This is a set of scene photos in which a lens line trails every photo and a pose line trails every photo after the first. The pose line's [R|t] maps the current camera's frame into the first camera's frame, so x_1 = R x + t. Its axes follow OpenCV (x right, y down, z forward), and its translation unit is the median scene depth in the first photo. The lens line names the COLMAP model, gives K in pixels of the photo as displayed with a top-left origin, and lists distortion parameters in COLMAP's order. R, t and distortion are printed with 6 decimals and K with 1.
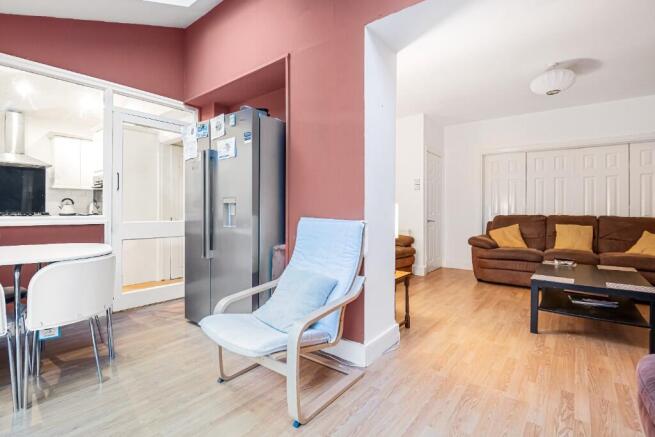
lens RADIAL K [[309.4, 0, 328.5], [0, 309.4, 210.5], [0, 0, 1]] dist [-0.000972, -0.013616]
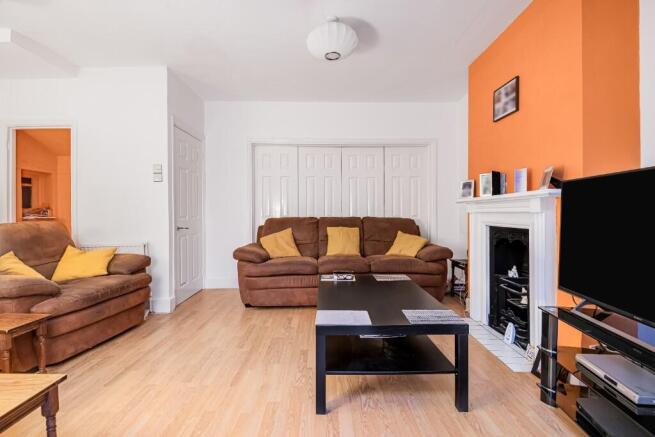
lens RADIAL K [[309.4, 0, 328.5], [0, 309.4, 210.5], [0, 0, 1]] dist [-0.000972, -0.013616]
pose [[0.775960, -0.004711, 0.630764, 0.172421], [0.008874, 0.999955, -0.003449, -0.000905], [-0.630719, 0.008273, 0.775967, 0.299309]]
